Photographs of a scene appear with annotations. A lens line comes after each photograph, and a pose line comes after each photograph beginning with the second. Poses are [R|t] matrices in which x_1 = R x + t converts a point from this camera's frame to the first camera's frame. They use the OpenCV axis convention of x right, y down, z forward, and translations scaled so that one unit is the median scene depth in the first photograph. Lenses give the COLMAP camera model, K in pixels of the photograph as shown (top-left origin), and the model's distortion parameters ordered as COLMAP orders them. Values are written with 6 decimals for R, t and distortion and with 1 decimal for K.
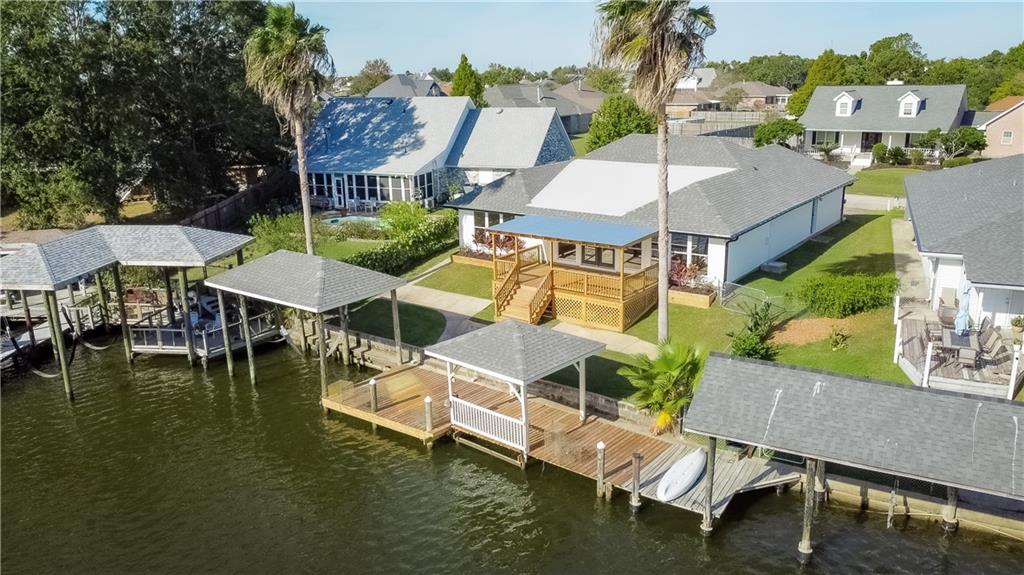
lens RADIAL K [[773.7, 0, 511.0], [0, 773.7, 288.2], [0, 0, 1]] dist [0.010712, -0.002337]
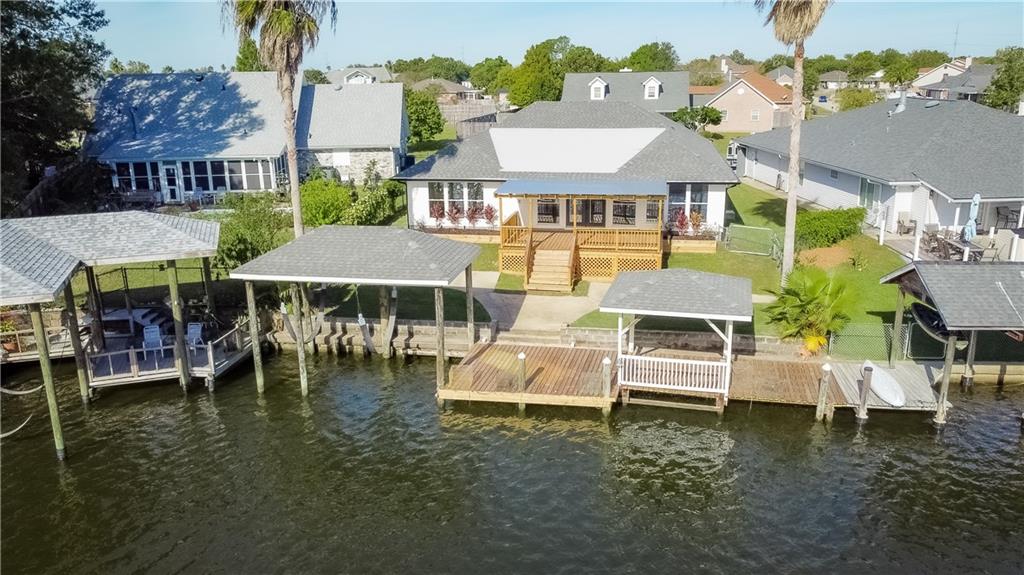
lens RADIAL K [[773.7, 0, 511.5], [0, 773.7, 287.6], [0, 0, 1]] dist [0.010712, -0.002337]
pose [[0.894069, -0.112177, 0.433656, -0.366433], [0.115477, 0.993132, 0.018823, 0.017408], [-0.432789, 0.033248, 0.900882, 0.139076]]
